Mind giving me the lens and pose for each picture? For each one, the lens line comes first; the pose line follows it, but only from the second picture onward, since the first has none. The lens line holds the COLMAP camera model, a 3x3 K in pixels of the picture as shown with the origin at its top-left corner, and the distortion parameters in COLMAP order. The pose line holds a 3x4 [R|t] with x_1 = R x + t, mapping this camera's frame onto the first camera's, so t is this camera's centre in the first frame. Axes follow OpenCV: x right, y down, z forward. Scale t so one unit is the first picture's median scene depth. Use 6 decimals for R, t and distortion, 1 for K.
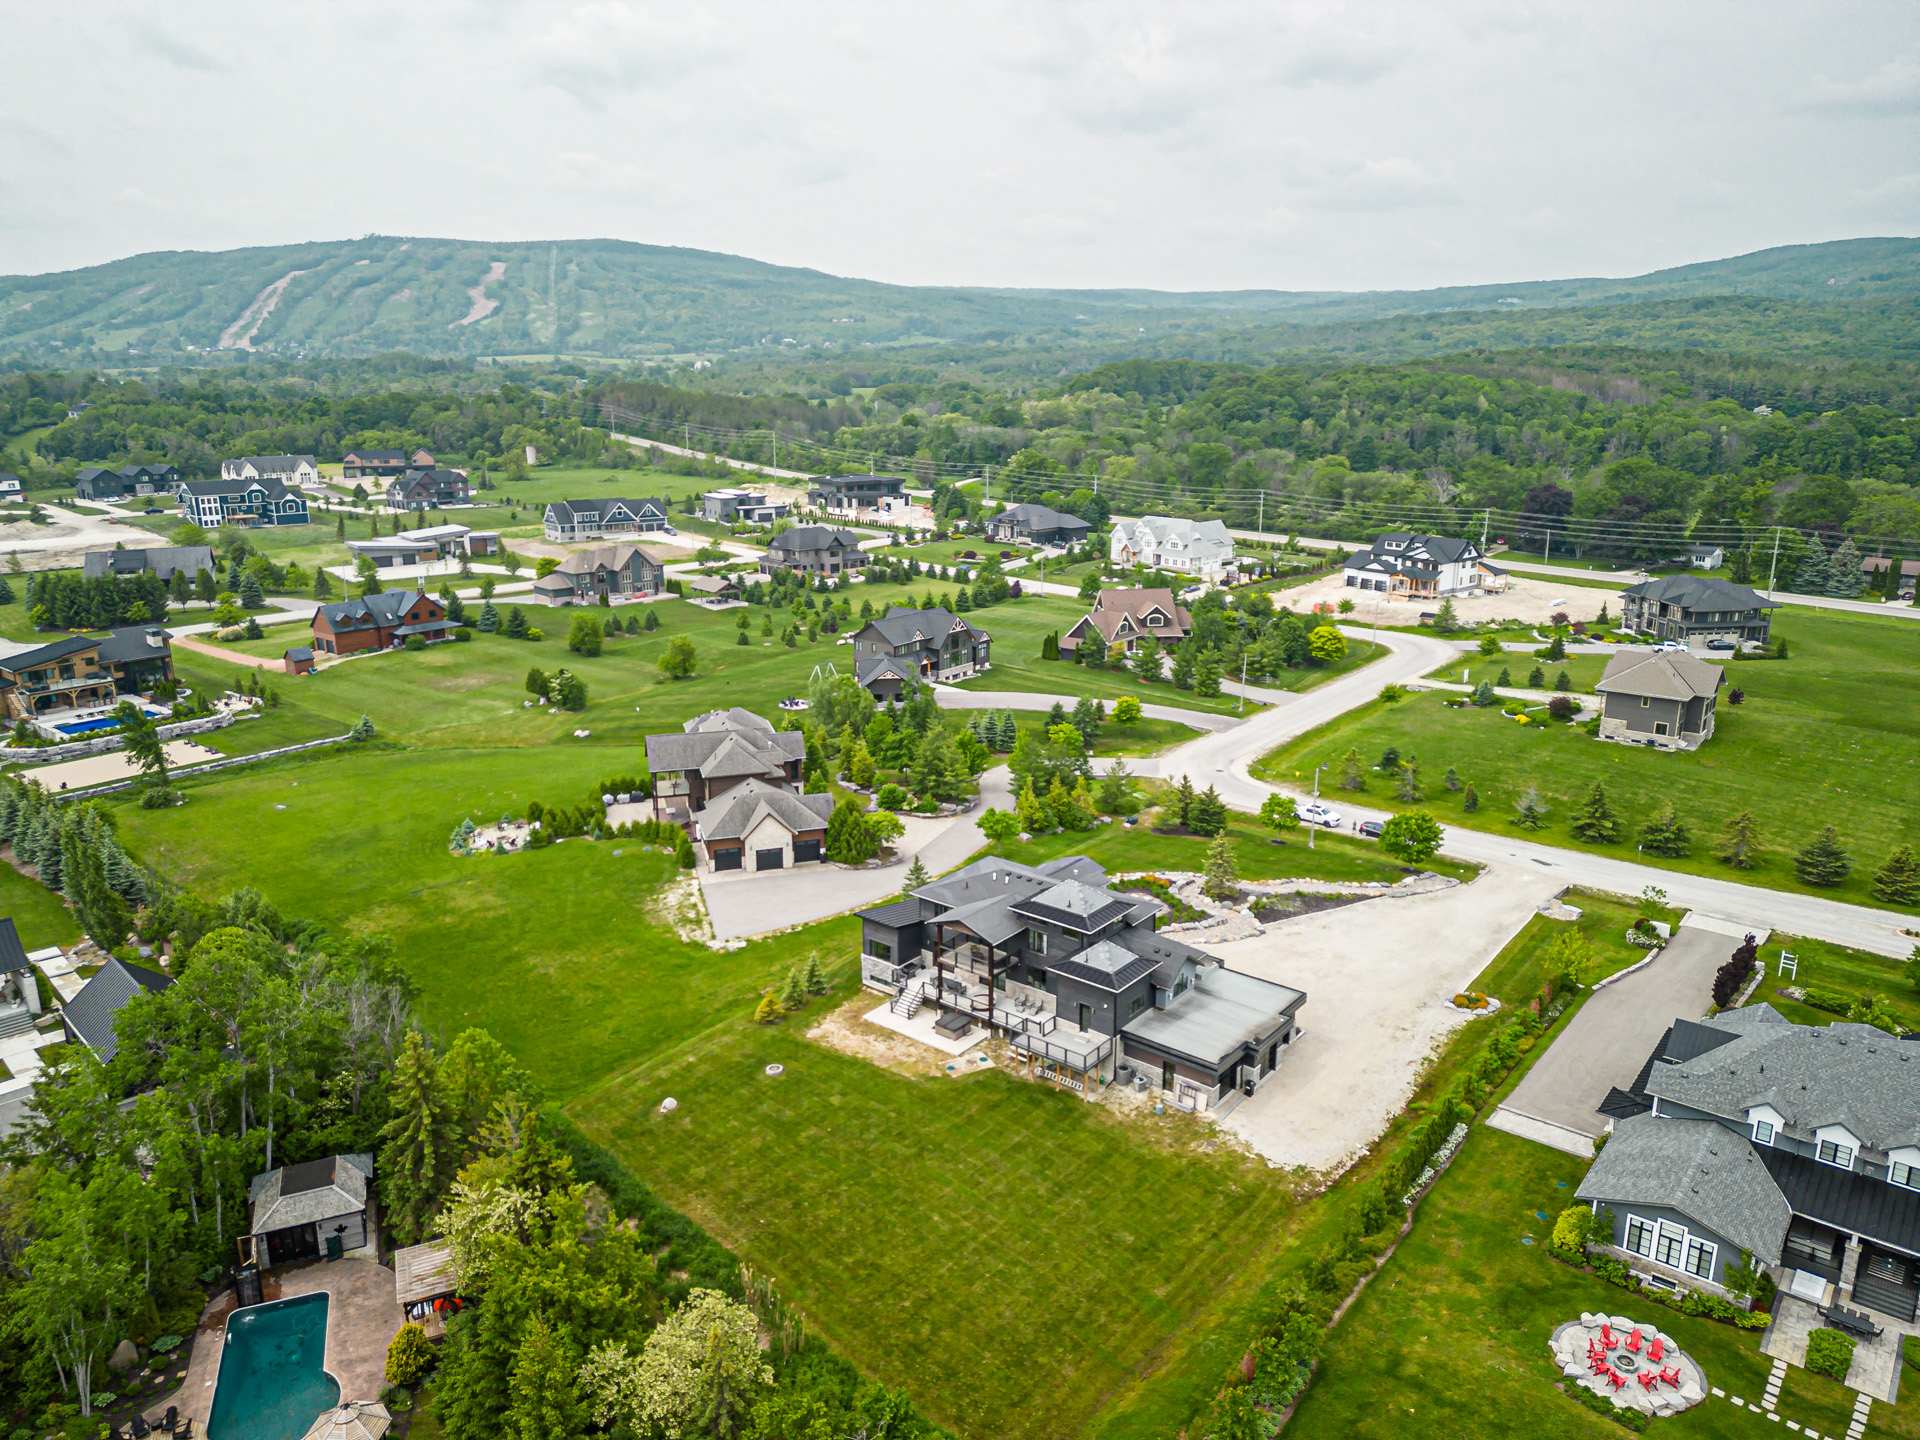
lens RADIAL K [[1341.5, 0, 959.2], [0, 1341.5, 708.6], [0, 0, 1]] dist [0.079621, -0.082459]
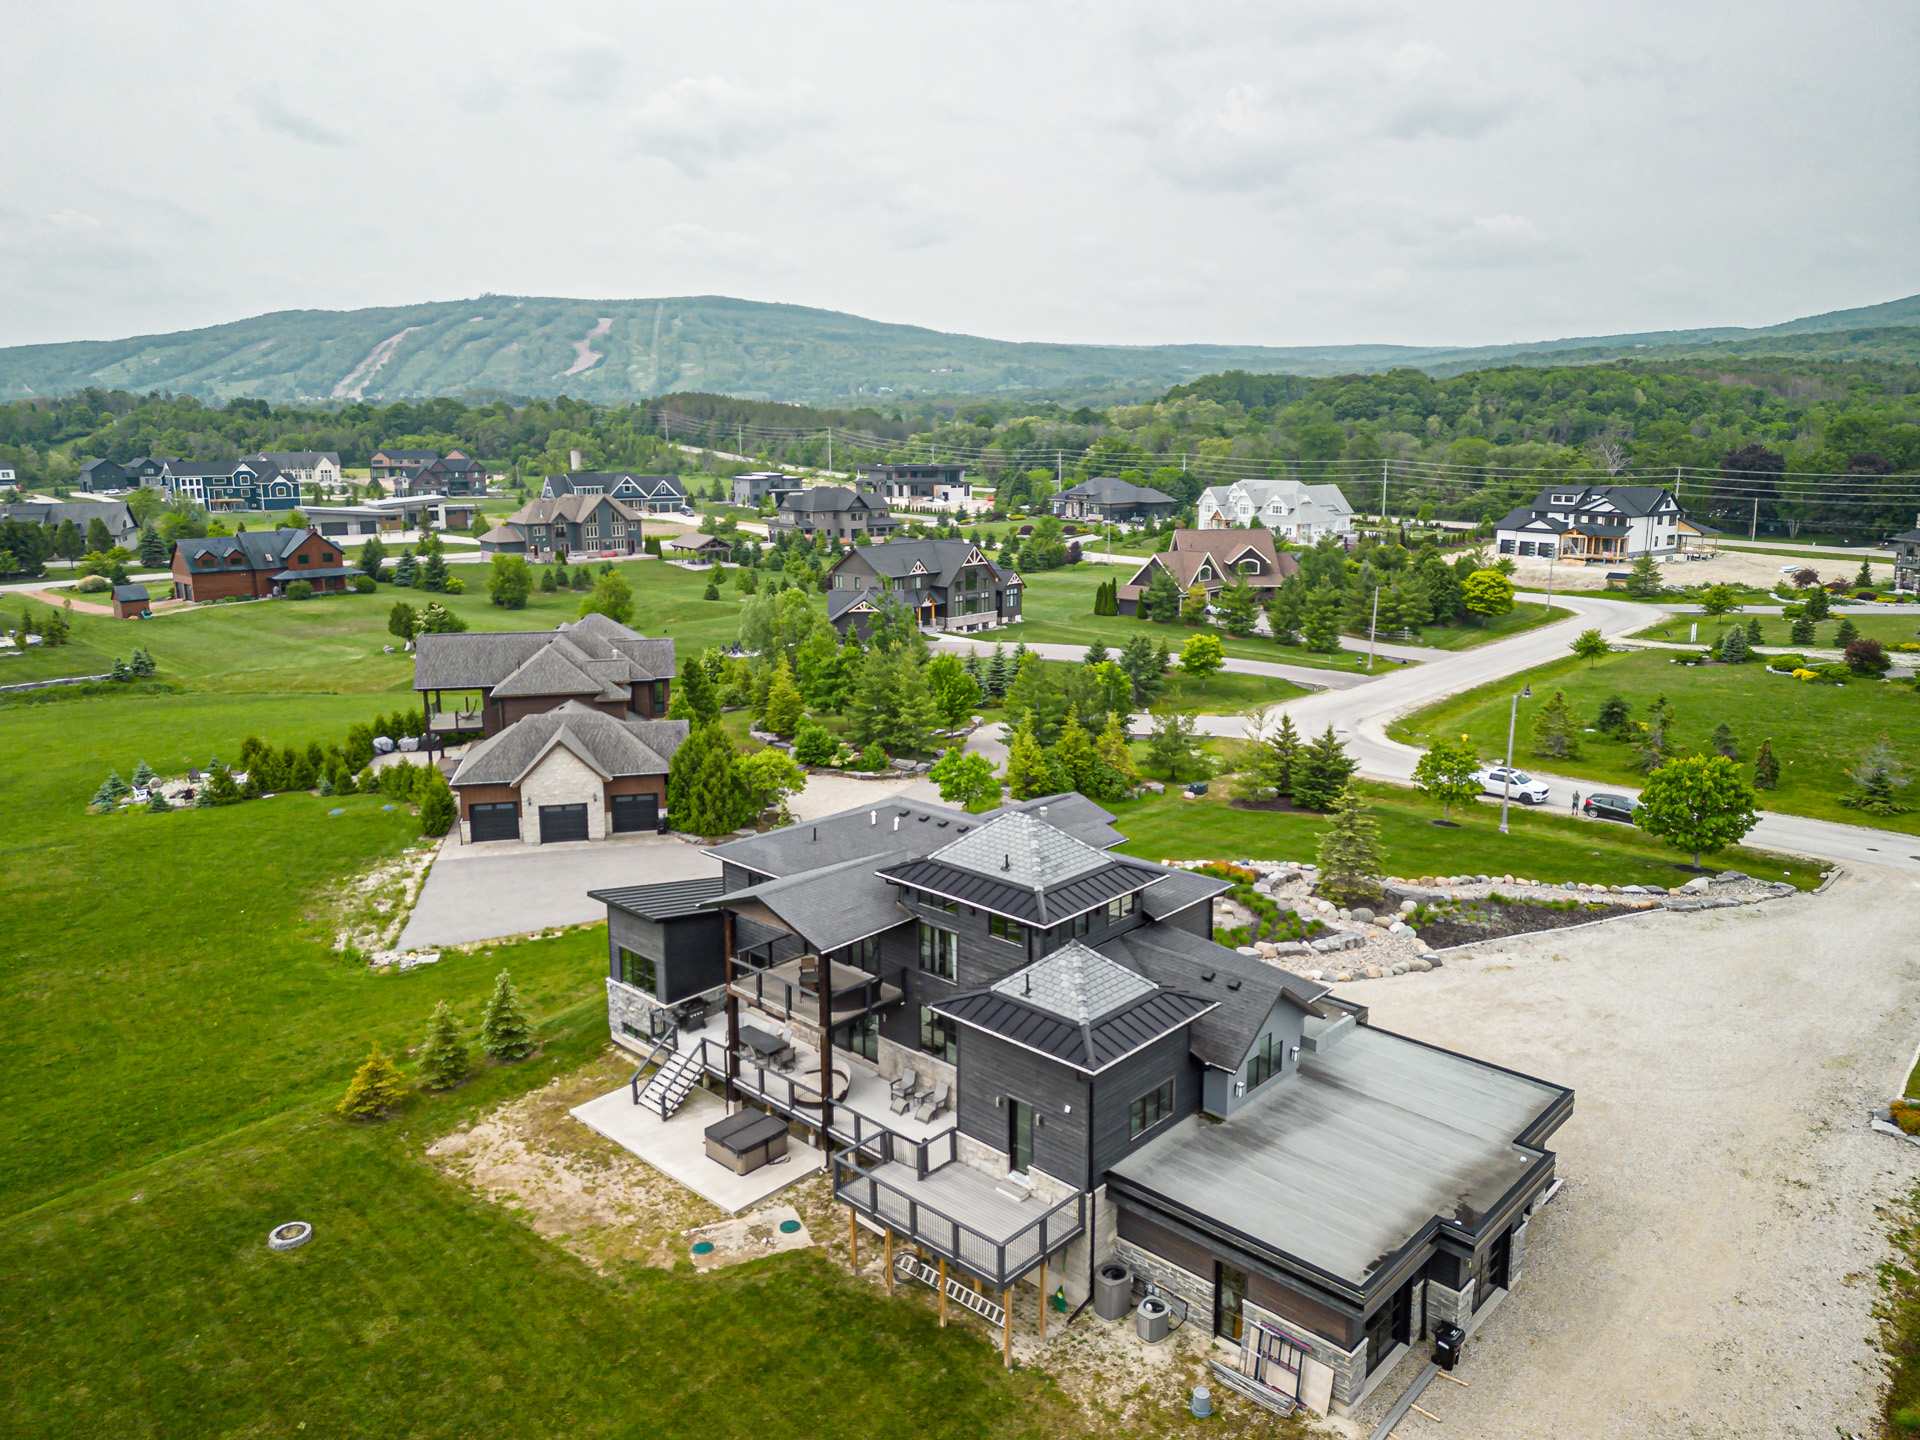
lens RADIAL K [[1355.4, 0, 959.1], [0, 1355.4, 681.3], [0, 0, 1]] dist [0.067242, -0.059890]
pose [[0.997157, 0.012157, -0.074364, 0.063821], [-0.016998, 0.997752, -0.064821, 0.074776], [0.073408, 0.065900, 0.995122, 0.361915]]
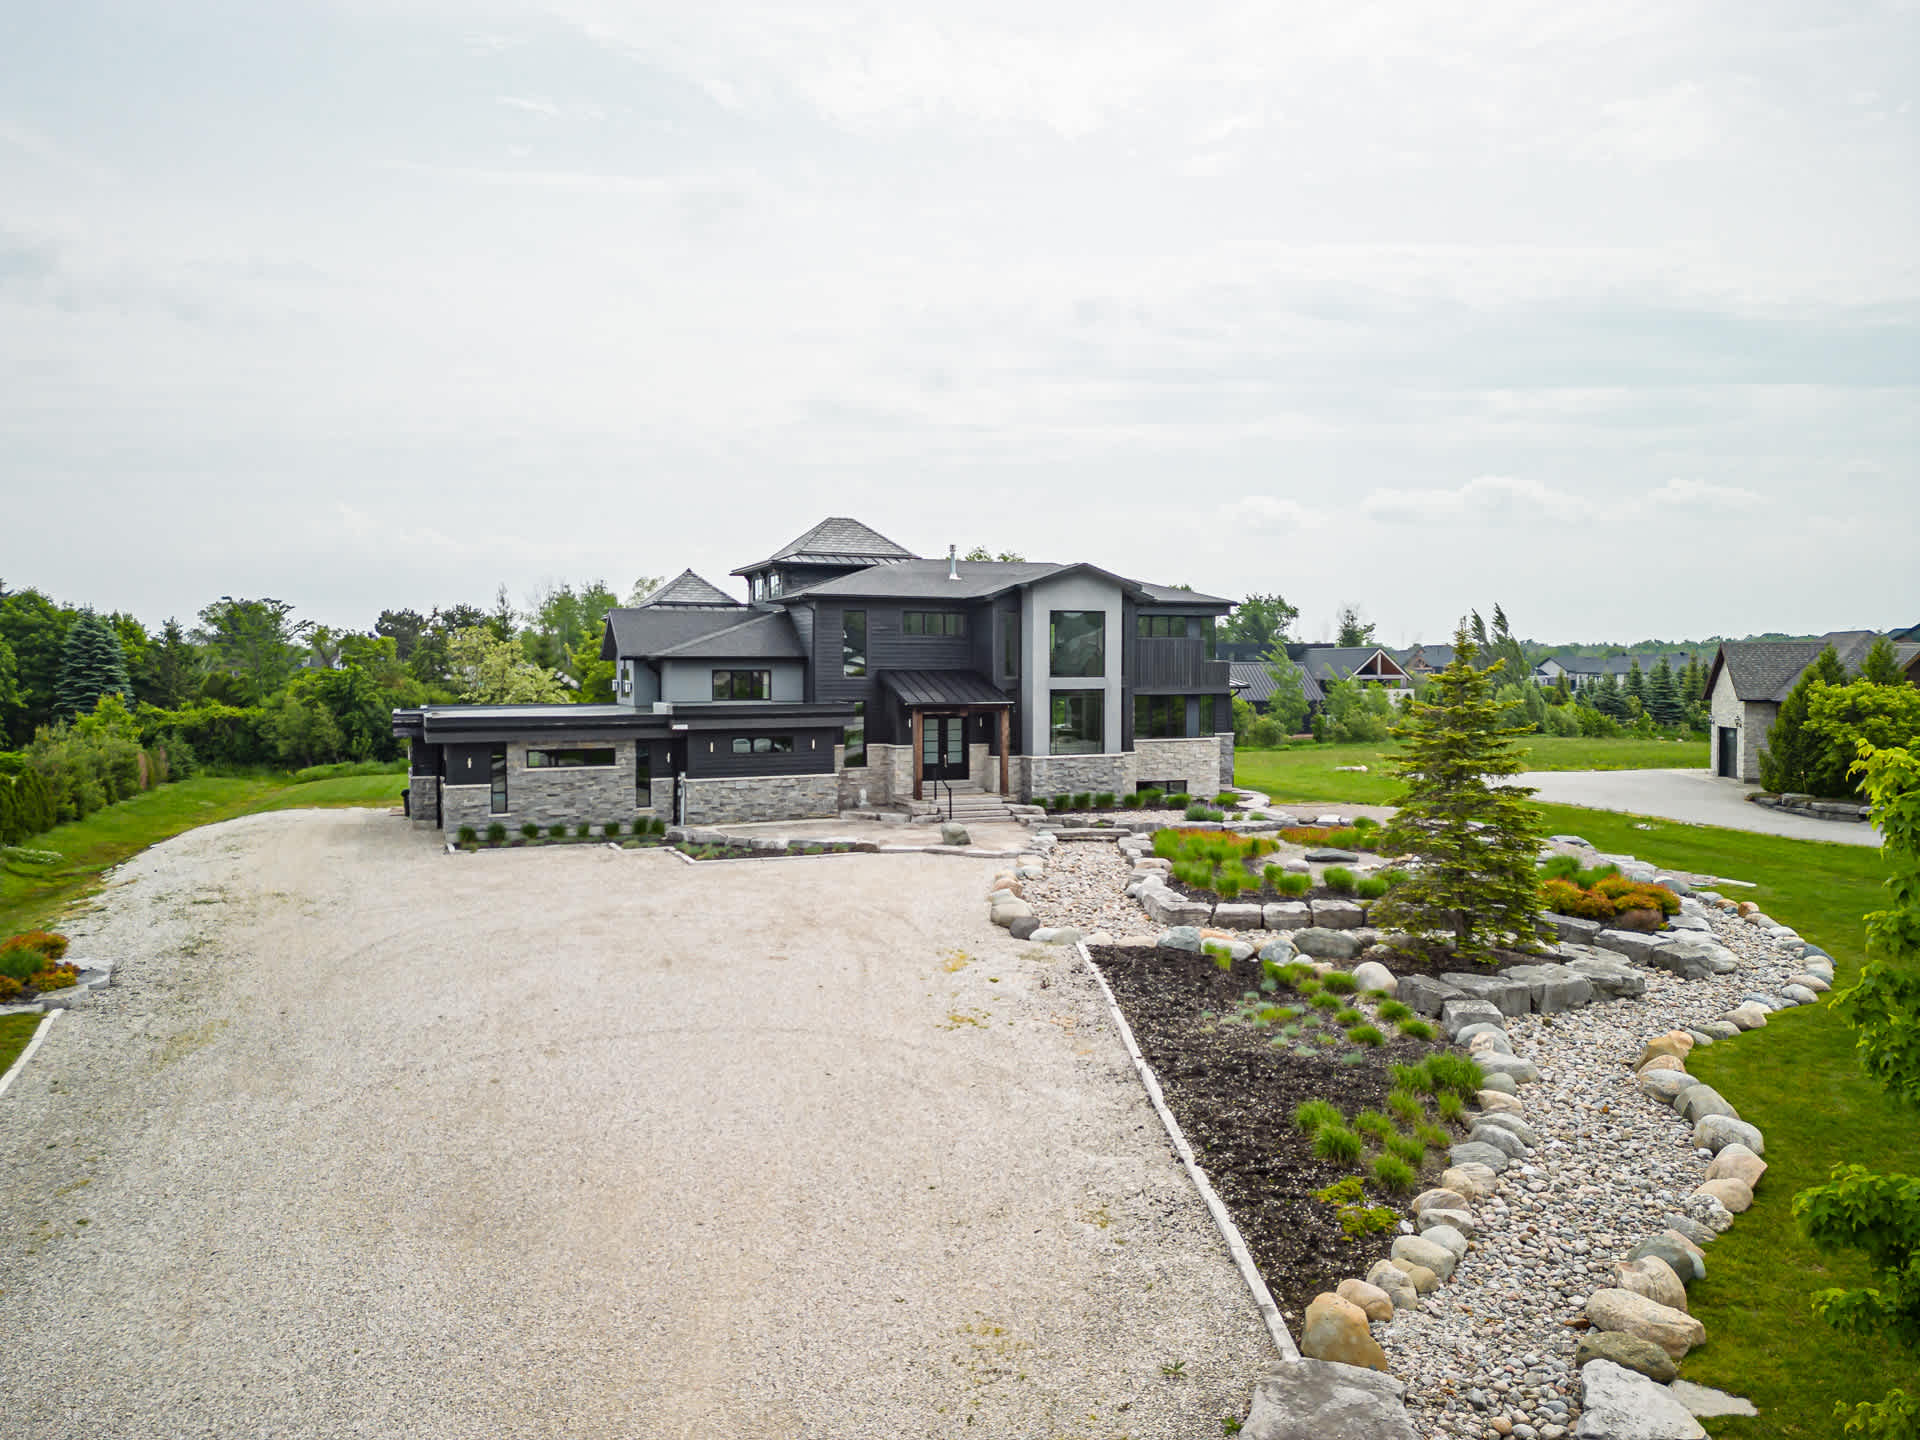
lens RADIAL K [[1343.7, 0, 960.0], [0, 1343.7, 720.0], [0, 0, 1]] dist [0.060535, -0.034934]
pose [[-0.485883, 0.038541, -0.873174, 0.345006], [-0.212731, 0.963770, 0.160915, 0.072463], [0.847740, 0.263937, -0.460081, 0.856189]]
